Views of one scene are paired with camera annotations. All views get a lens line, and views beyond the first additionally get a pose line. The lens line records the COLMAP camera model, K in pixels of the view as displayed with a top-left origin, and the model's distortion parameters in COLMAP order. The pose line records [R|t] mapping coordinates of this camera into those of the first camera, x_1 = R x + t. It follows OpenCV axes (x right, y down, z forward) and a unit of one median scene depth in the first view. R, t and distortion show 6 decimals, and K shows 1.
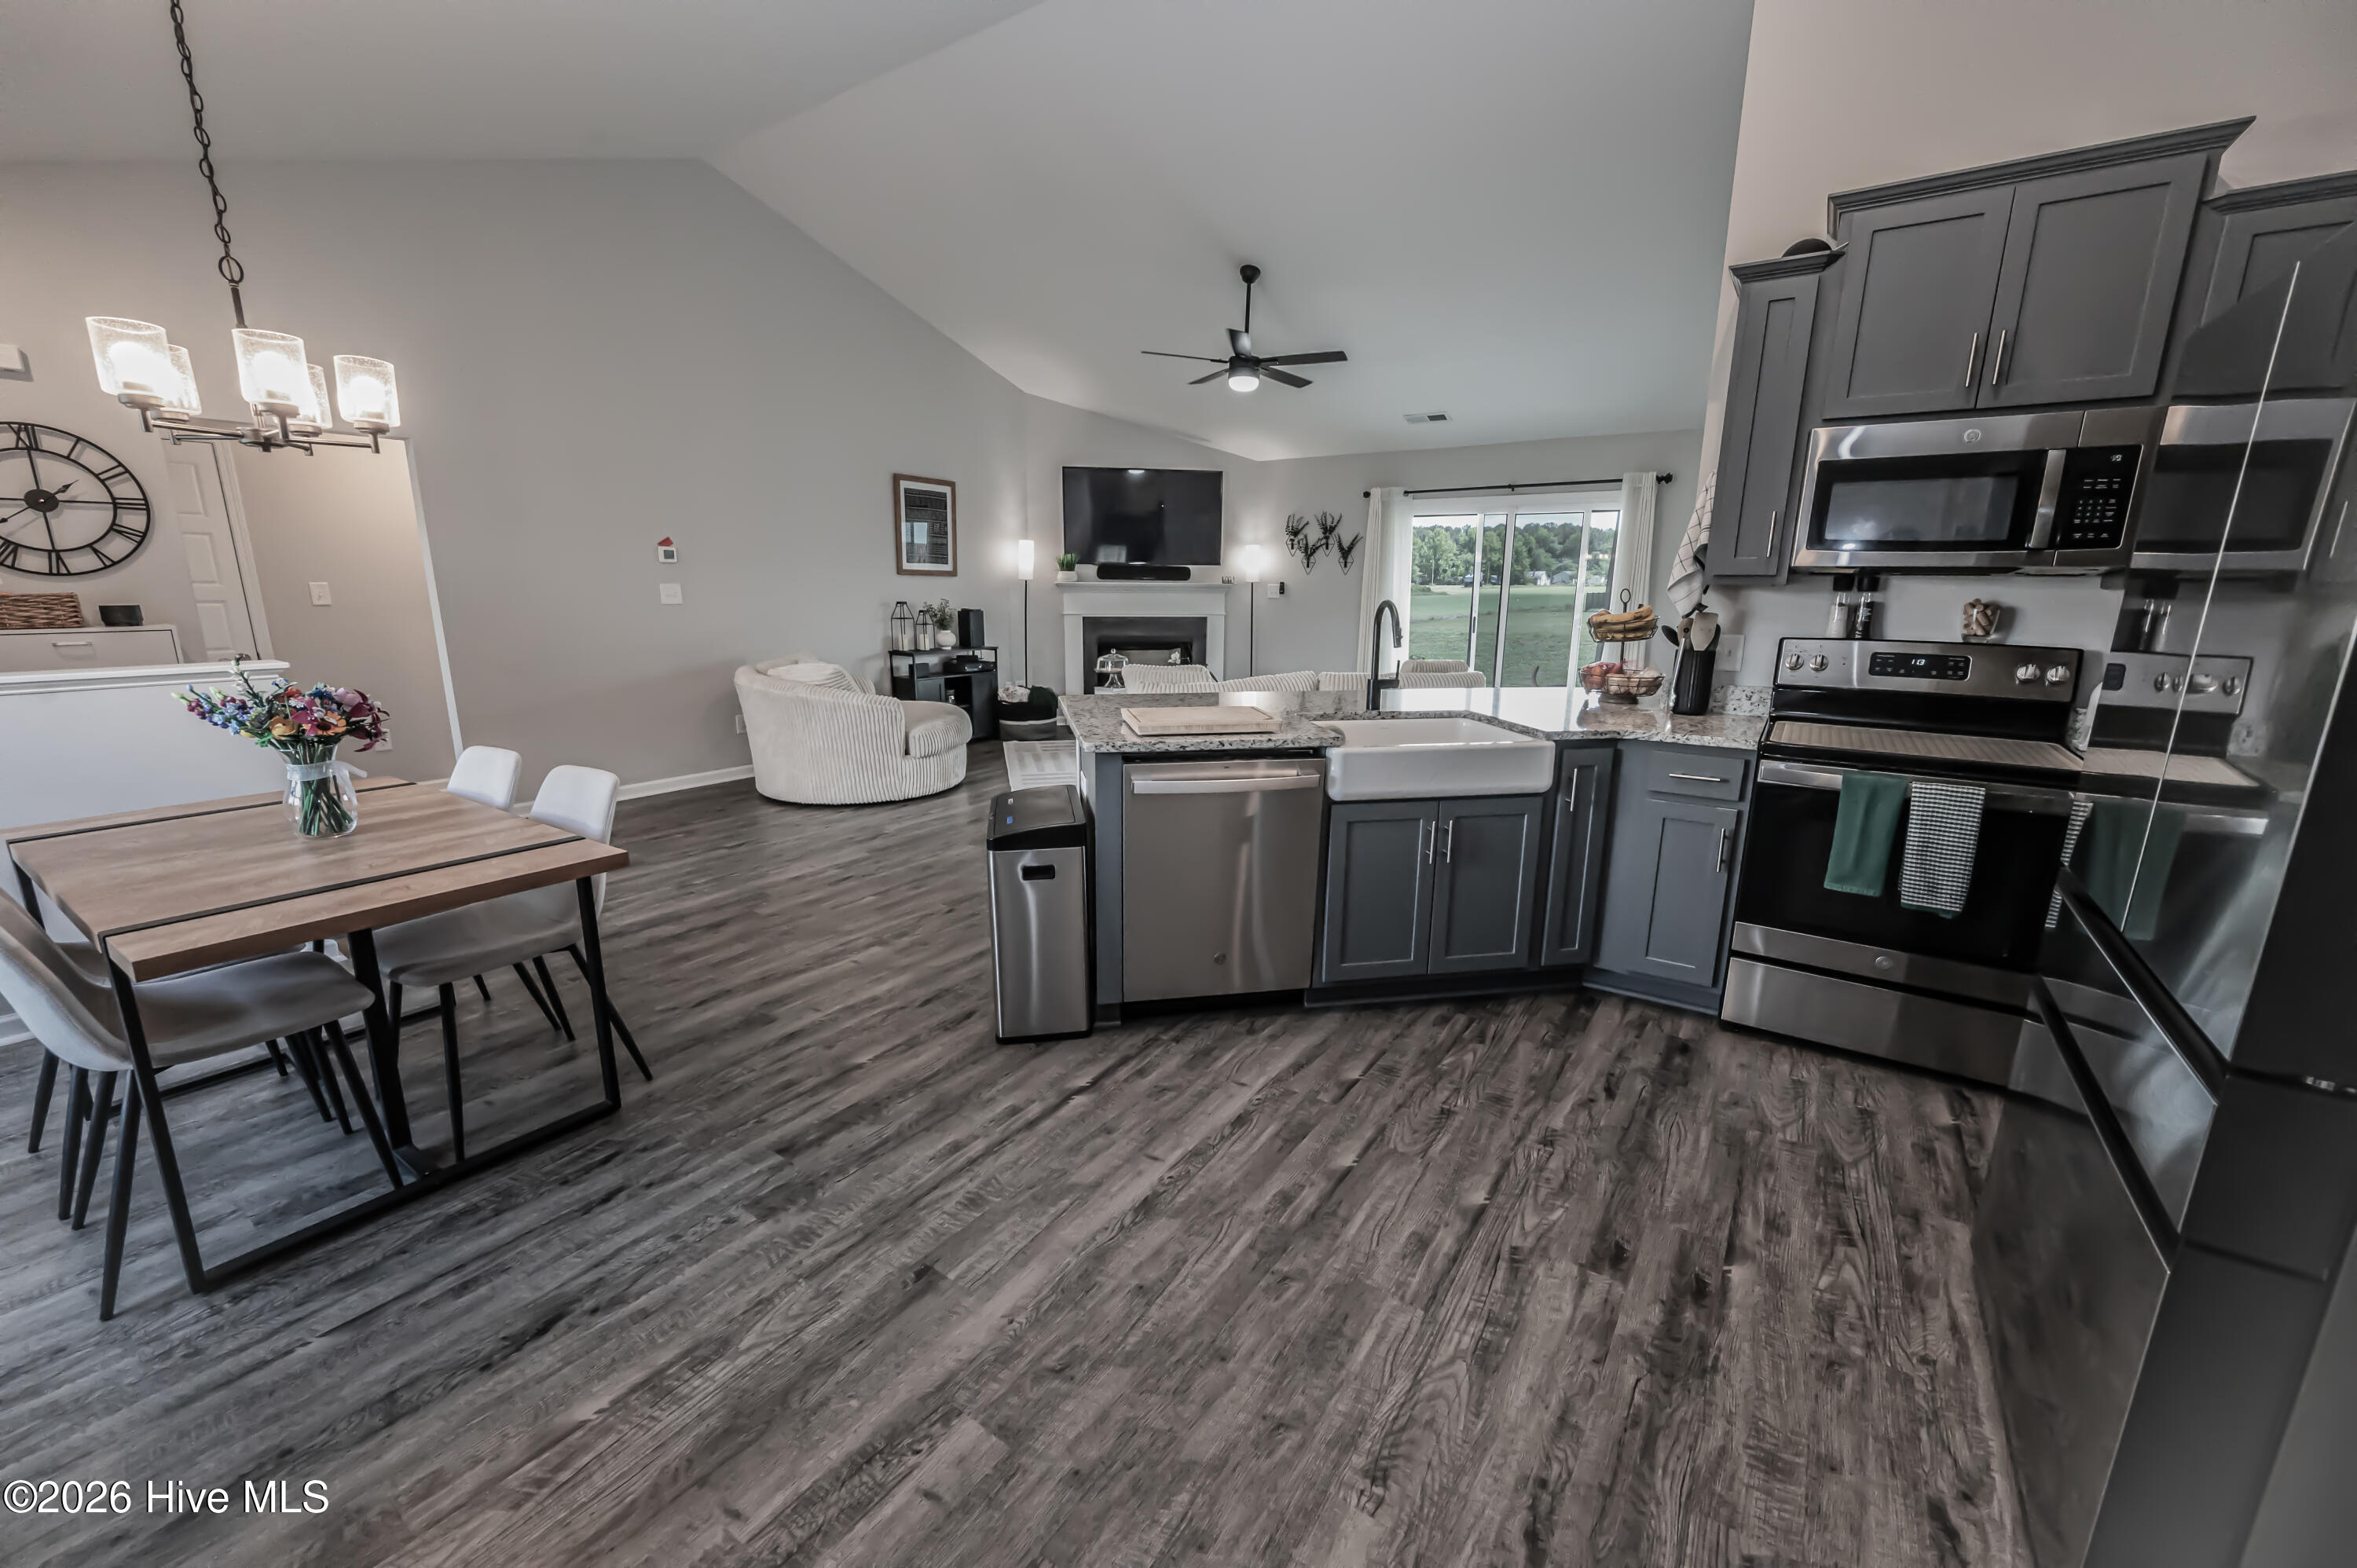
lens RADIAL K [[899.7, 0, 1173.2], [0, 899.7, 788.9], [0, 0, 1]] dist [-0.016235, -0.000303]
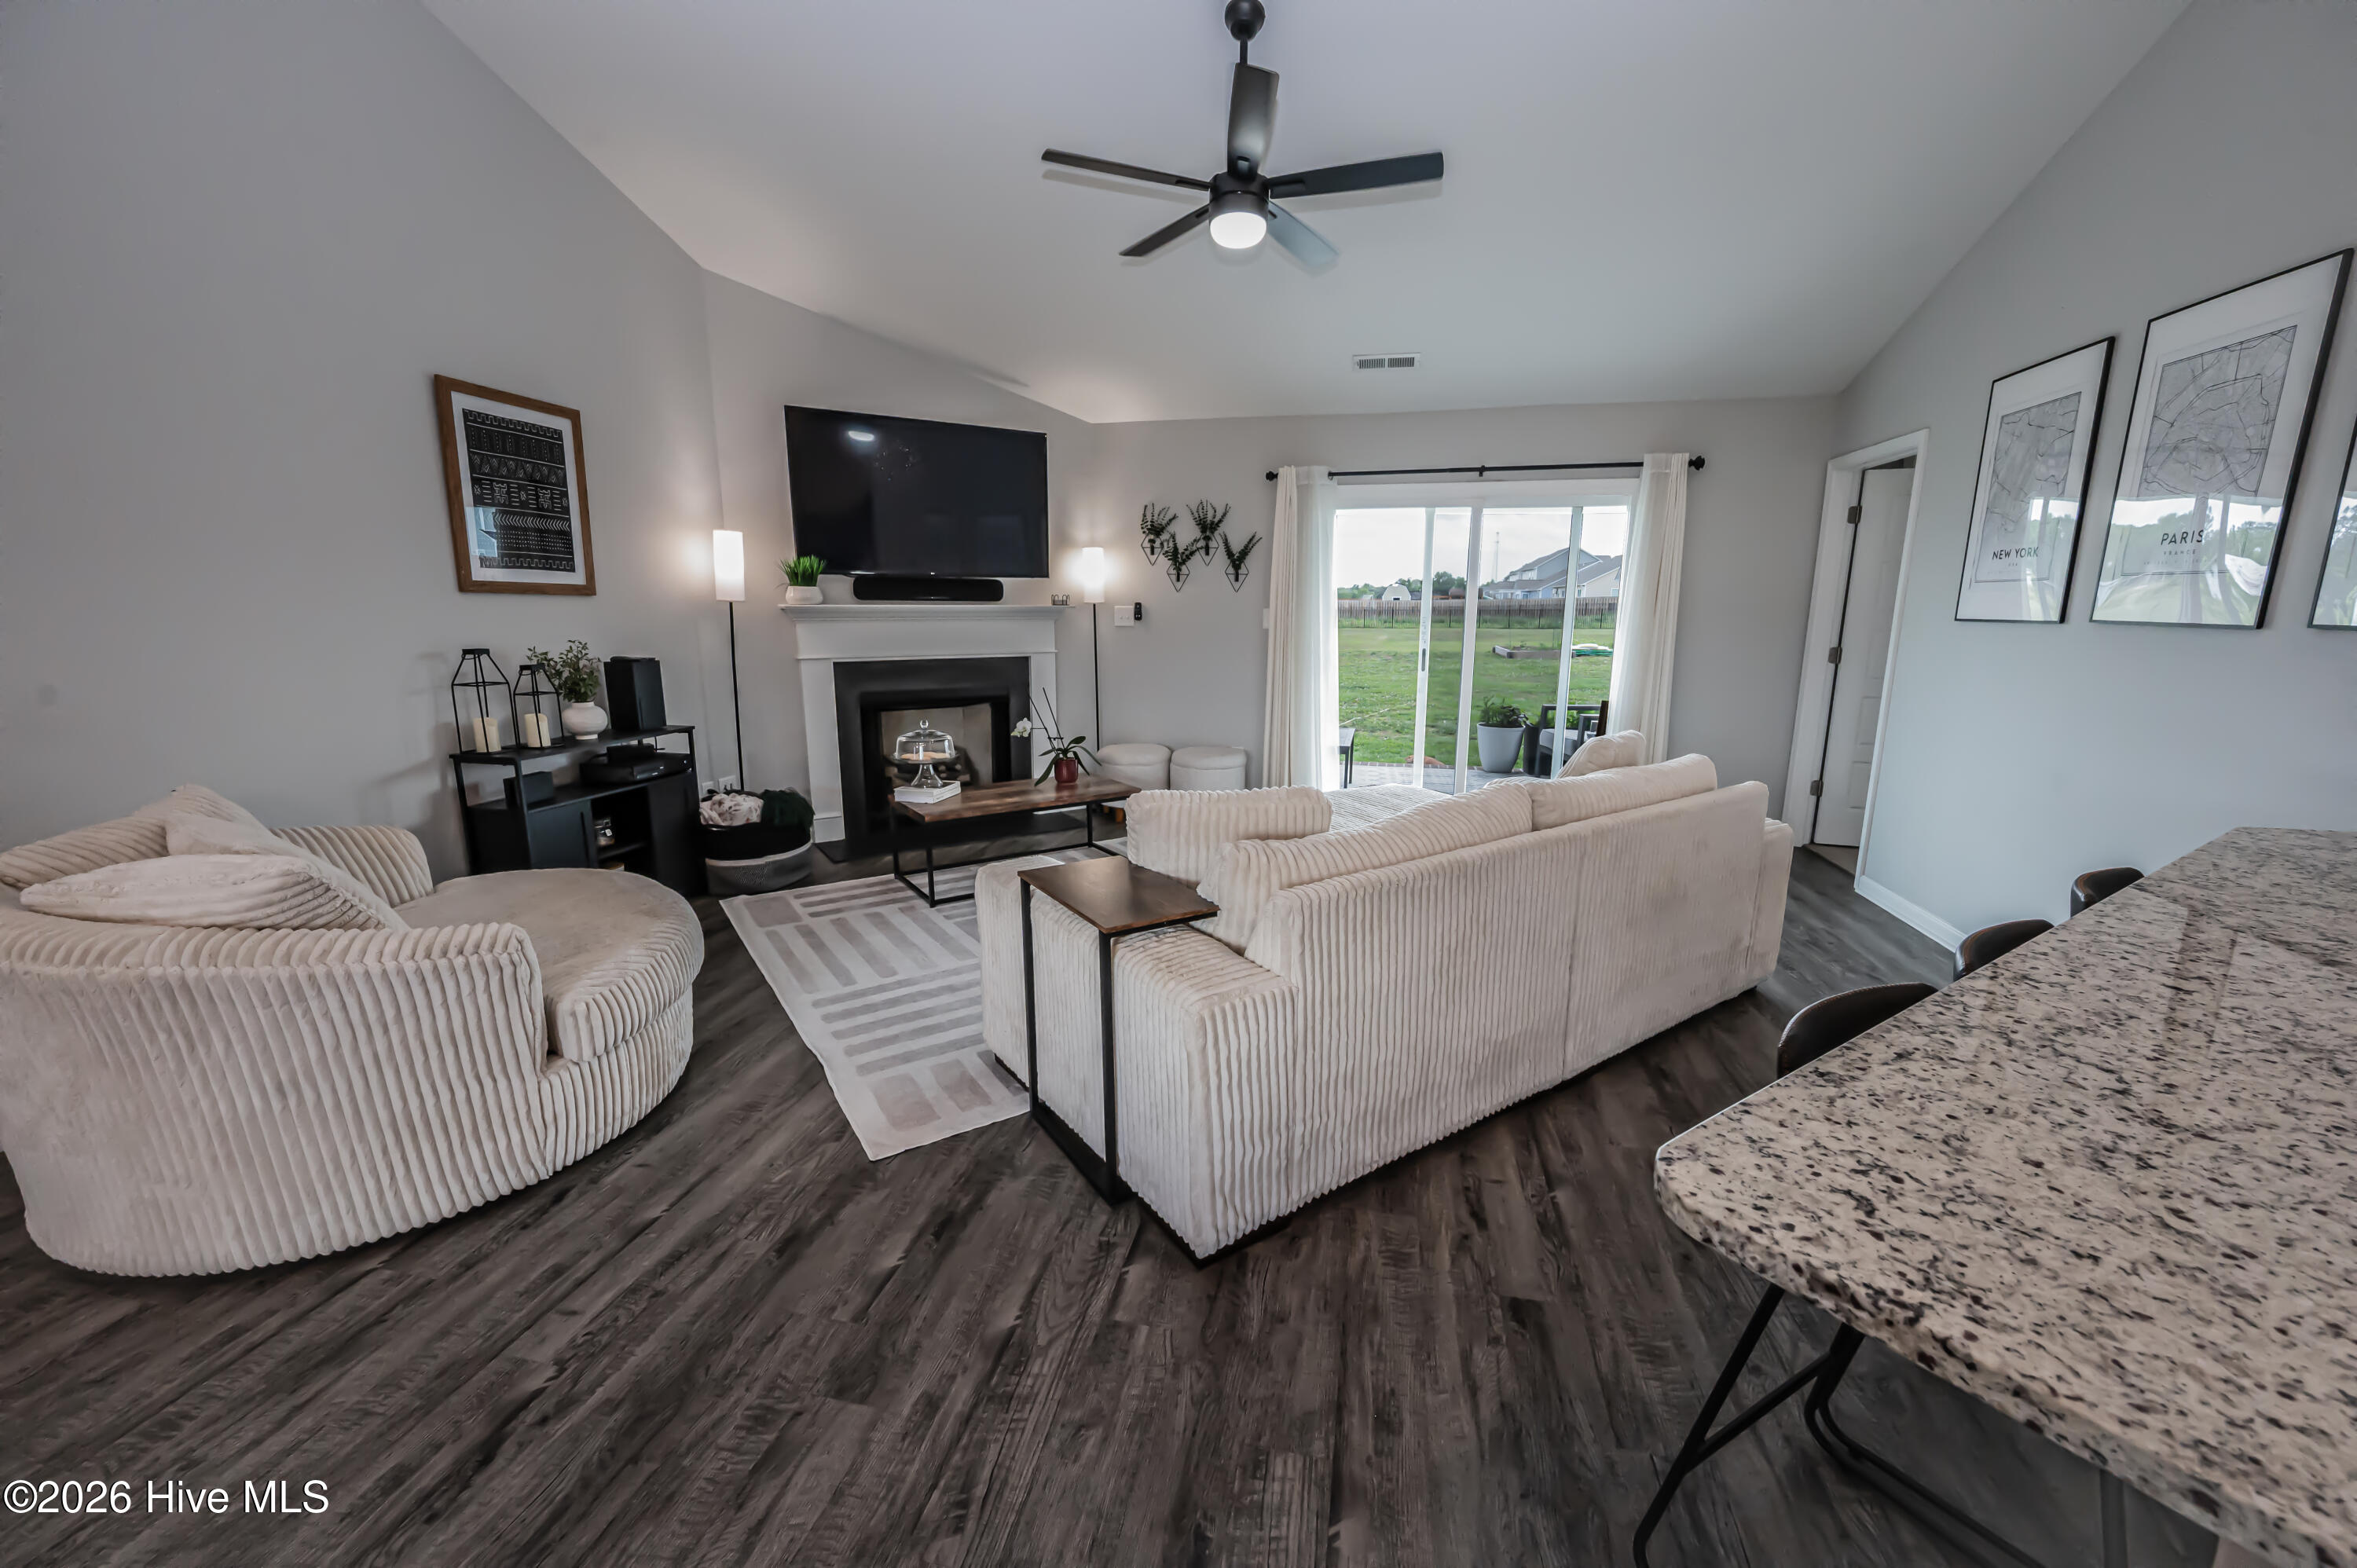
lens RADIAL K [[899.7, 0, 1173.2], [0, 899.7, 788.9], [0, 0, 1]] dist [-0.016235, -0.000303]
pose [[0.922396, -0.082625, 0.377305, -0.136007], [0.090837, 0.995858, -0.003988, -0.092790], [-0.375413, 0.037952, 0.926081, 0.399845]]
